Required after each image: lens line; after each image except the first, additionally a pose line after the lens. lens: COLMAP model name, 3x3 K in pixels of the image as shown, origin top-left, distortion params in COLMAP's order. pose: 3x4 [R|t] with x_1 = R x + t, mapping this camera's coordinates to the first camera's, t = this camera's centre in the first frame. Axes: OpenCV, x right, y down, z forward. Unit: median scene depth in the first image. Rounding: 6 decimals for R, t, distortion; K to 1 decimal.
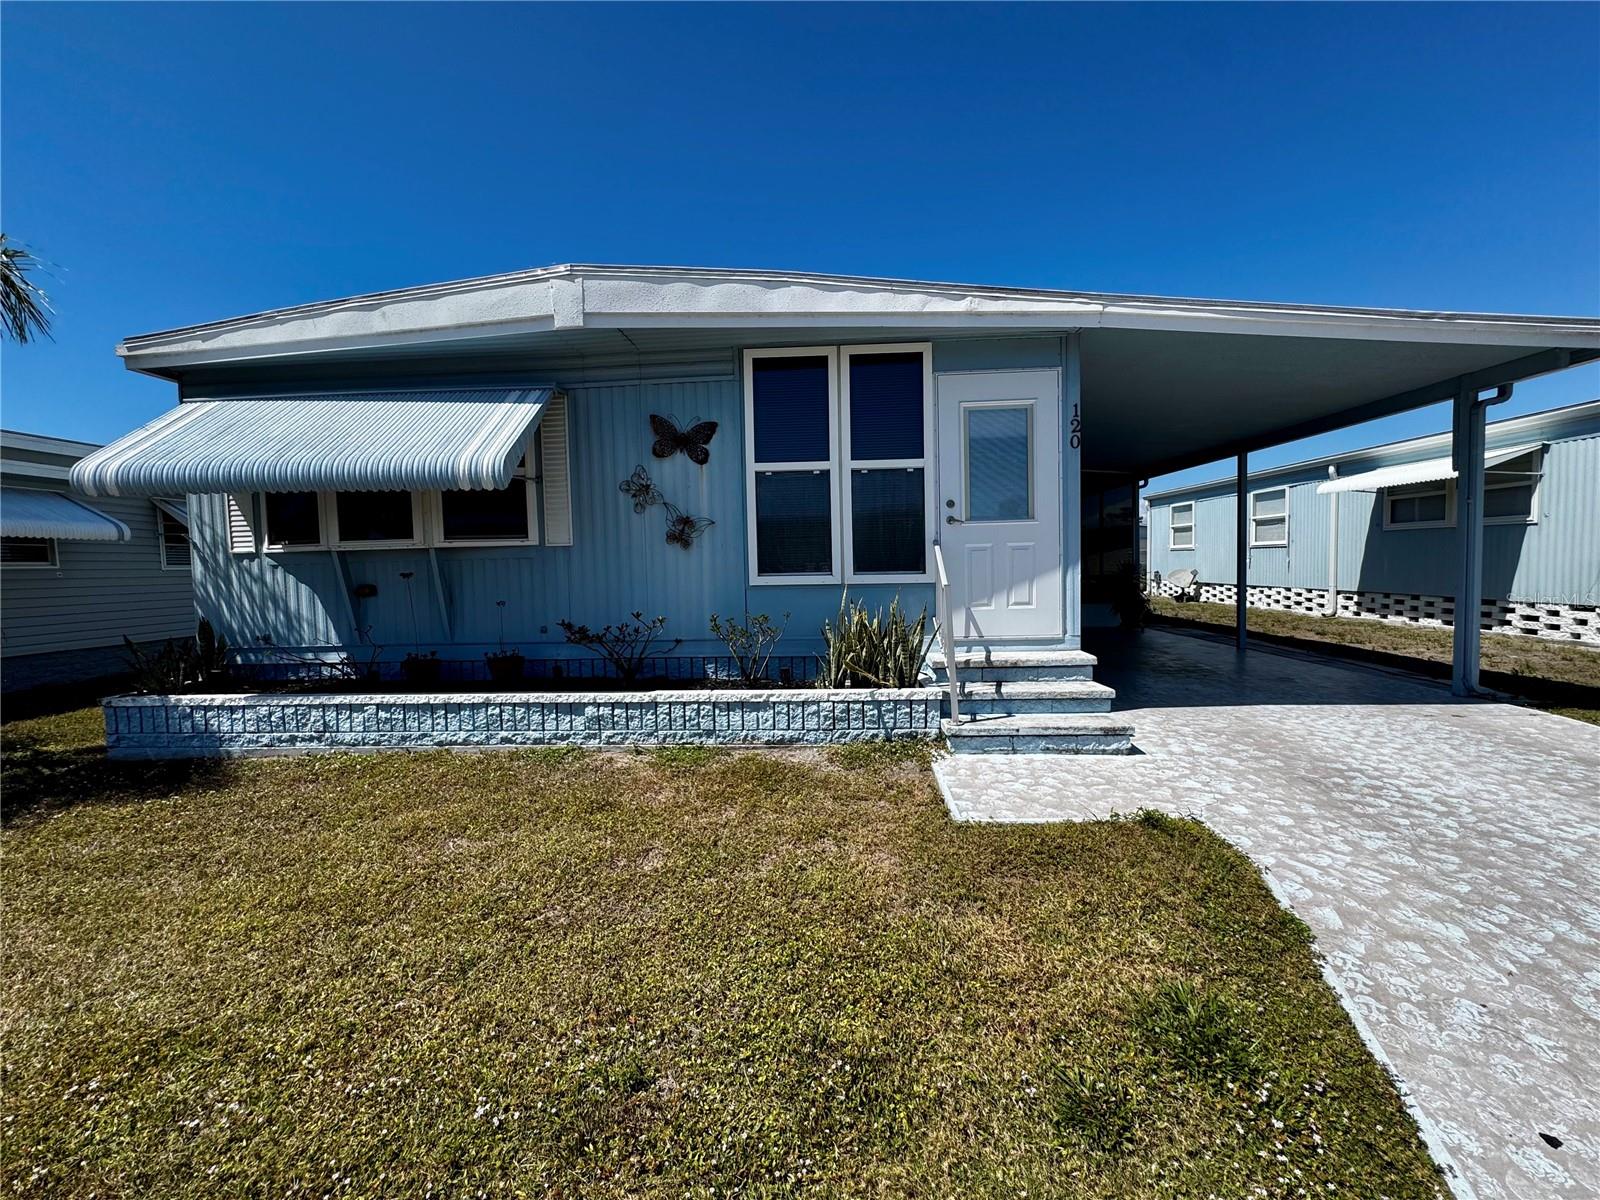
lens RADIAL K [[640.7, 0, 797.9], [0, 640.7, 597.3], [0, 0, 1]] dist [-0.002955, 0.000022]
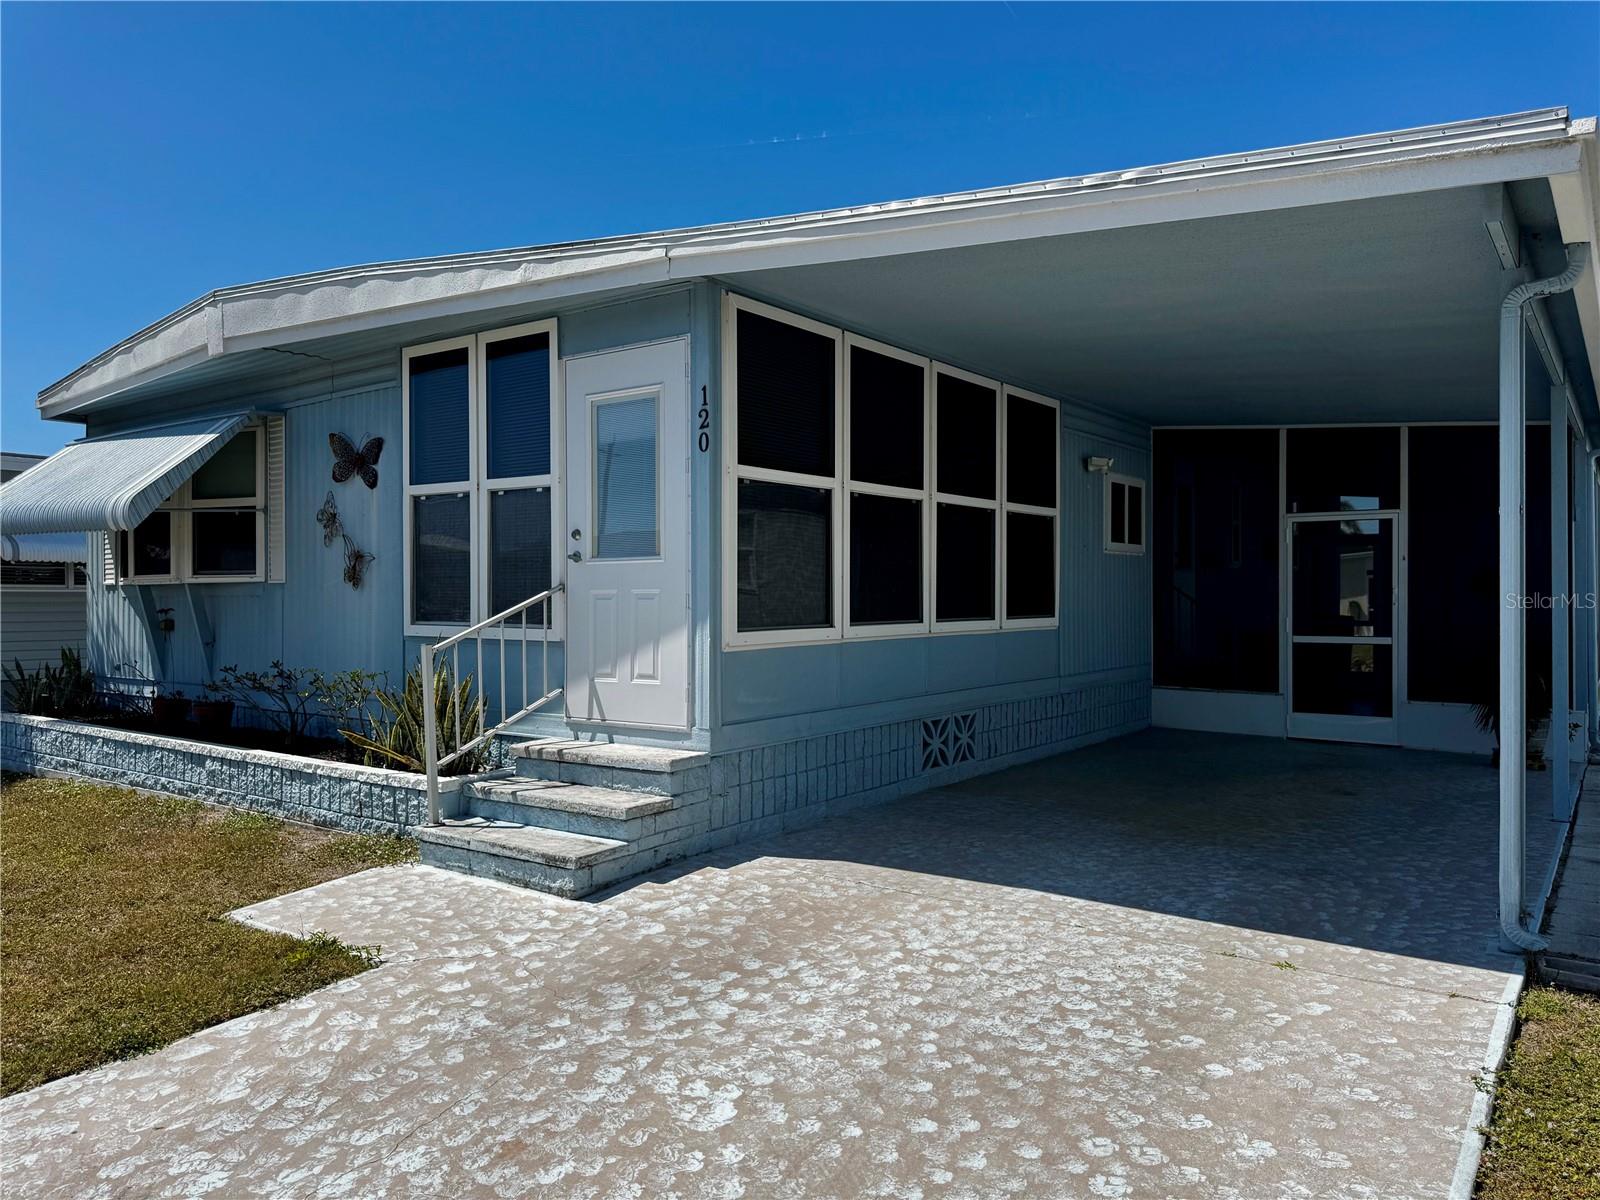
lens RADIAL K [[1130.2, 0, 805.2], [0, 1130.2, 600.1], [0, 0, 1]] dist [0.035085, -0.045187]
pose [[0.838488, 0.022446, -0.544458, 1.233842], [-0.045018, 0.998589, -0.028161, -0.049830], [0.543058, 0.048123, 0.838315, 0.077818]]
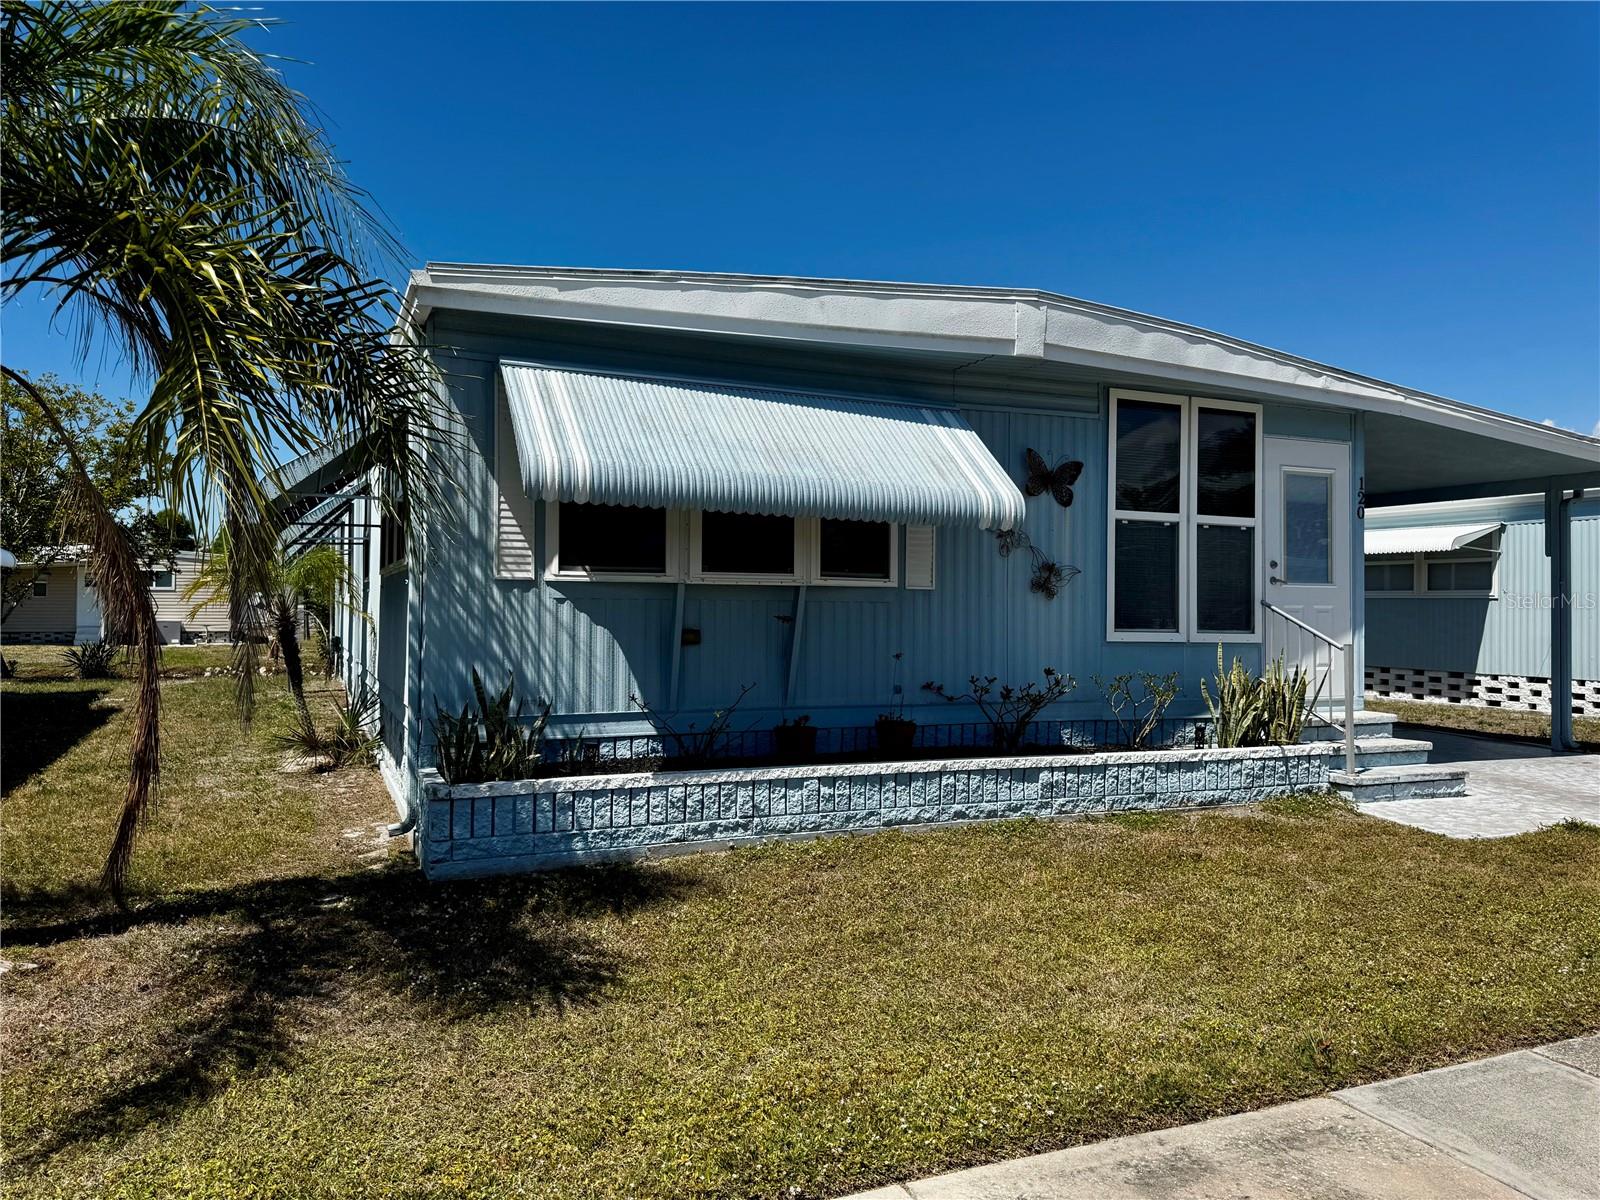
lens RADIAL K [[1117.7, 0, 794.9], [0, 1117.7, 595.9], [0, 0, 1]] dist [0.115523, -0.211652]
pose [[0.894751, 0.039246, 0.444838, -1.300842], [-0.008780, 0.997484, -0.070344, 0.036640], [-0.446480, 0.059034, 0.892844, -0.262022]]
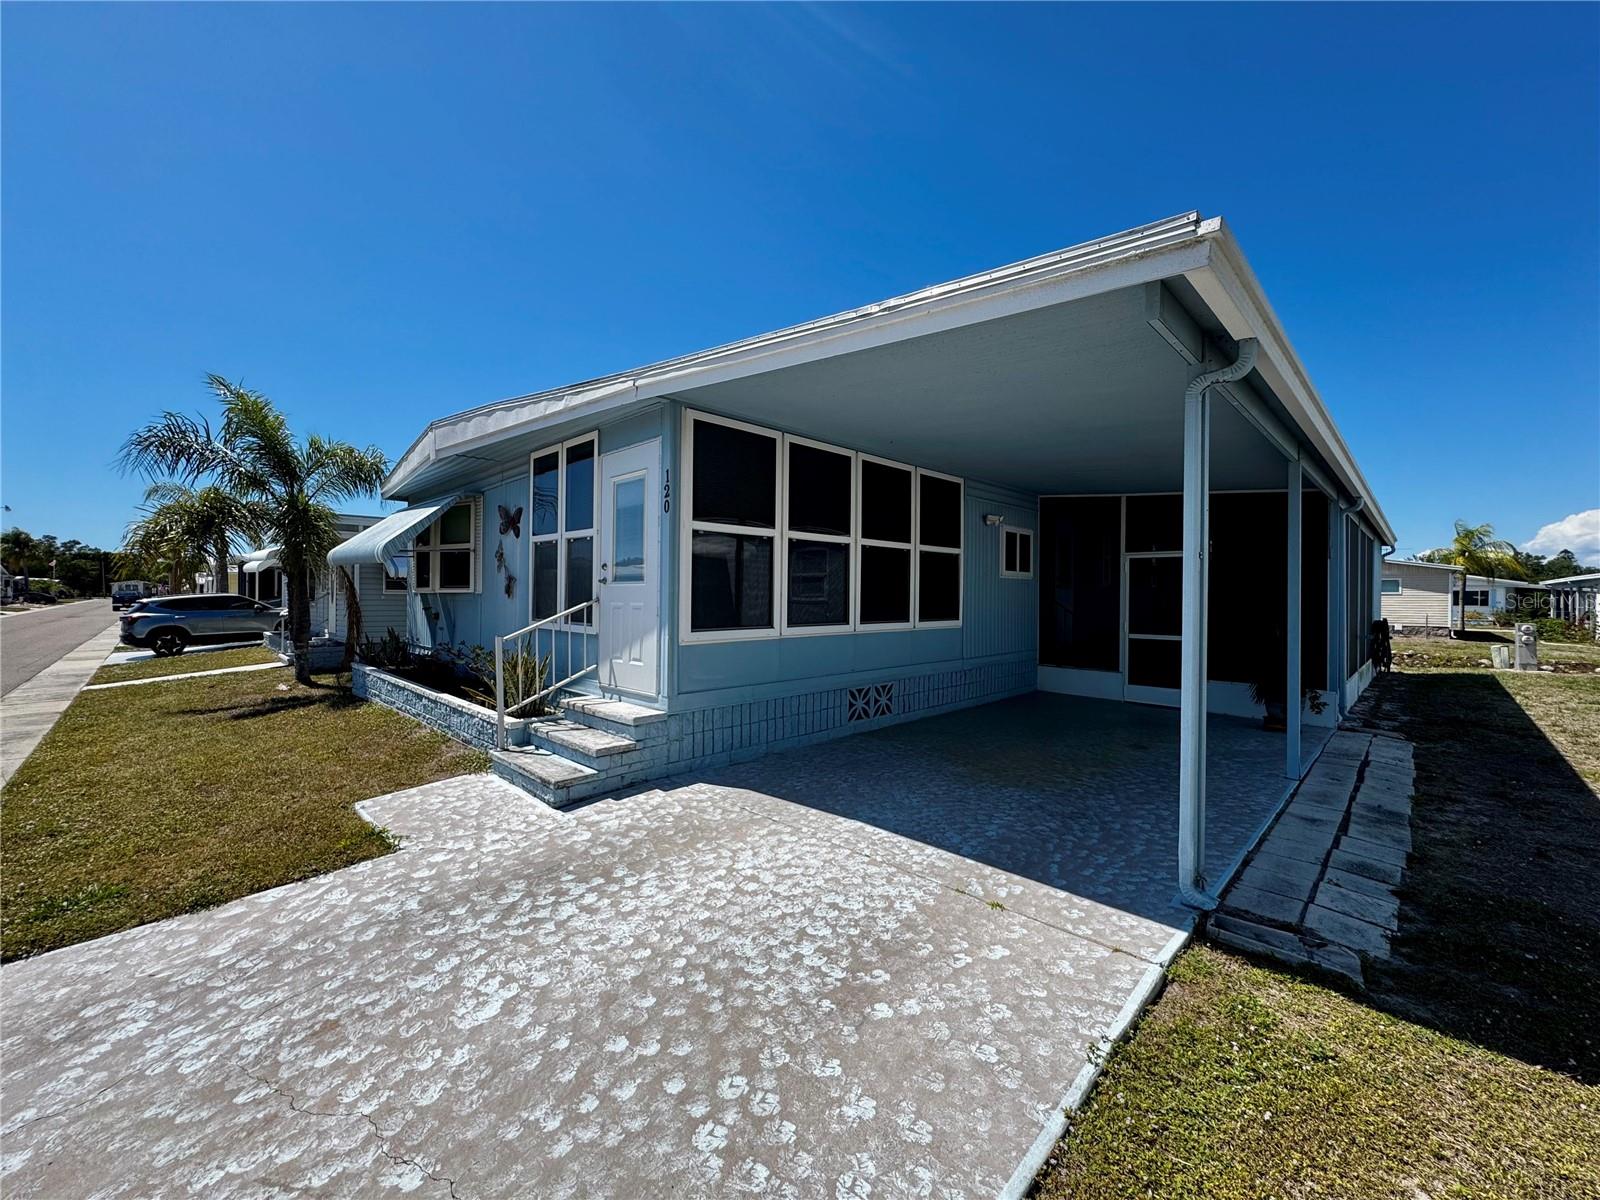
lens RADIAL K [[640.7, 0, 797.9], [0, 640.7, 597.3], [0, 0, 1]] dist [-0.002955, 0.000022]
pose [[0.748472, 0.030530, -0.662463, 1.340397], [-0.060038, 0.997957, -0.021841, -0.092850], [0.660443, 0.056120, 0.748776, 0.400309]]
